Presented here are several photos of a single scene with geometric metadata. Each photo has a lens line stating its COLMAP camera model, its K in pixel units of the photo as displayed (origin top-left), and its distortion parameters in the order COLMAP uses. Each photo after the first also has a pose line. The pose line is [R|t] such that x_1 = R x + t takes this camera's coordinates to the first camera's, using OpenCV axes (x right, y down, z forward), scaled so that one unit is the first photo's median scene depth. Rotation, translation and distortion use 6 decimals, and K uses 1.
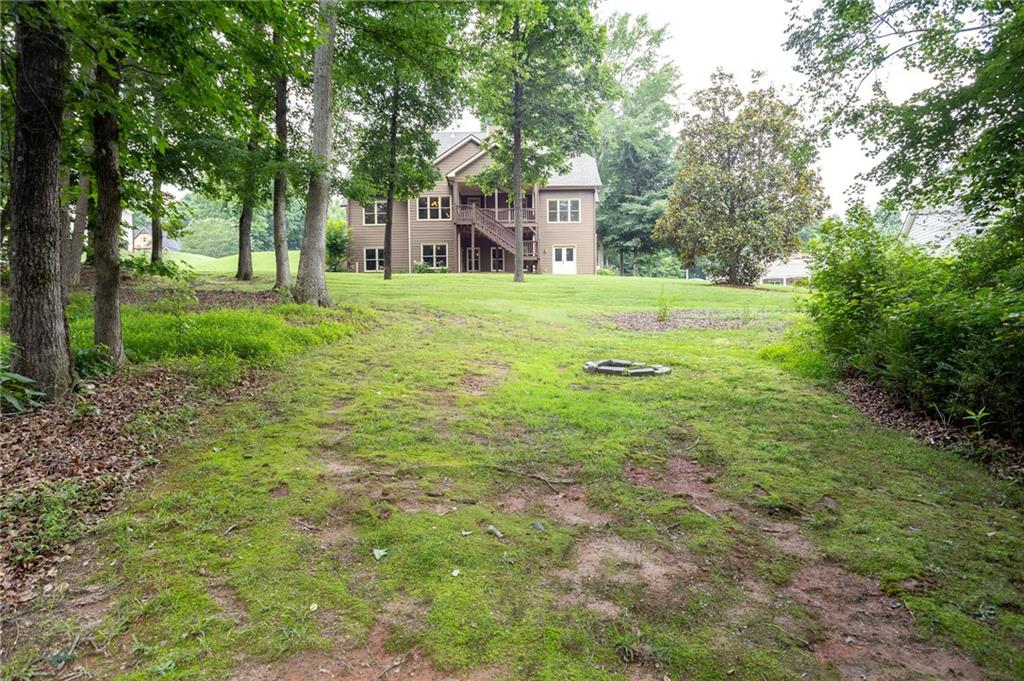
lens RADIAL K [[694.9, 0, 514.5], [0, 694.9, 334.9], [0, 0, 1]] dist [-0.004671, -0.000110]
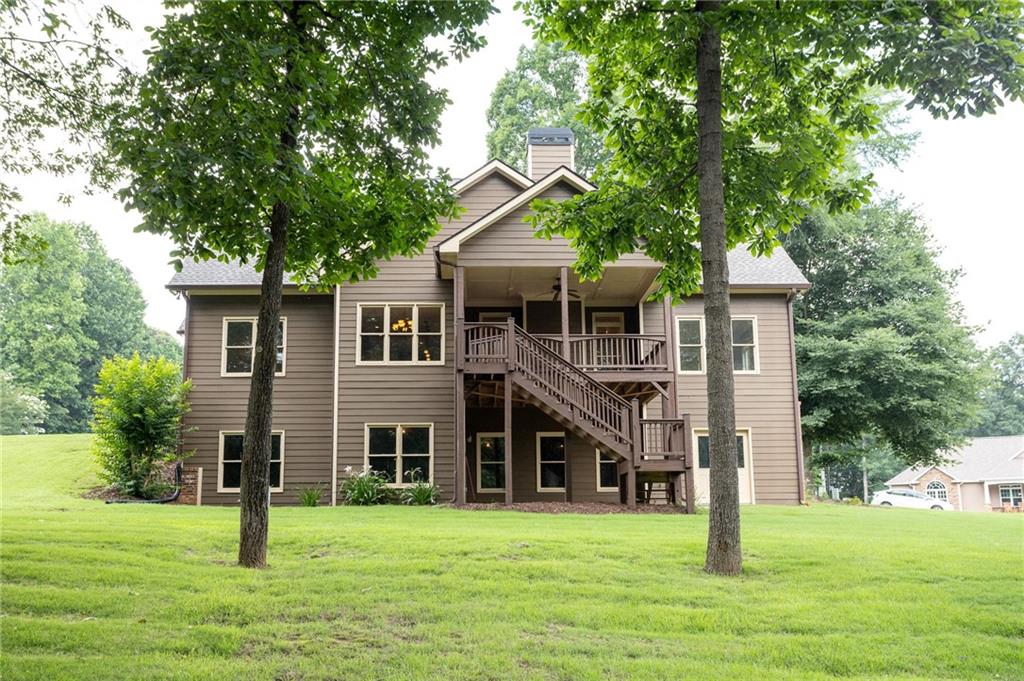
lens RADIAL K [[957.0, 0, 508.1], [0, 957.0, 338.6], [0, 0, 1]] dist [0.004334, 0.000000]
pose [[0.999515, 0.007816, 0.030130, -0.071029], [-0.001527, 0.979109, -0.203331, -0.068645], [-0.031090, 0.203186, 0.978646, 0.464355]]
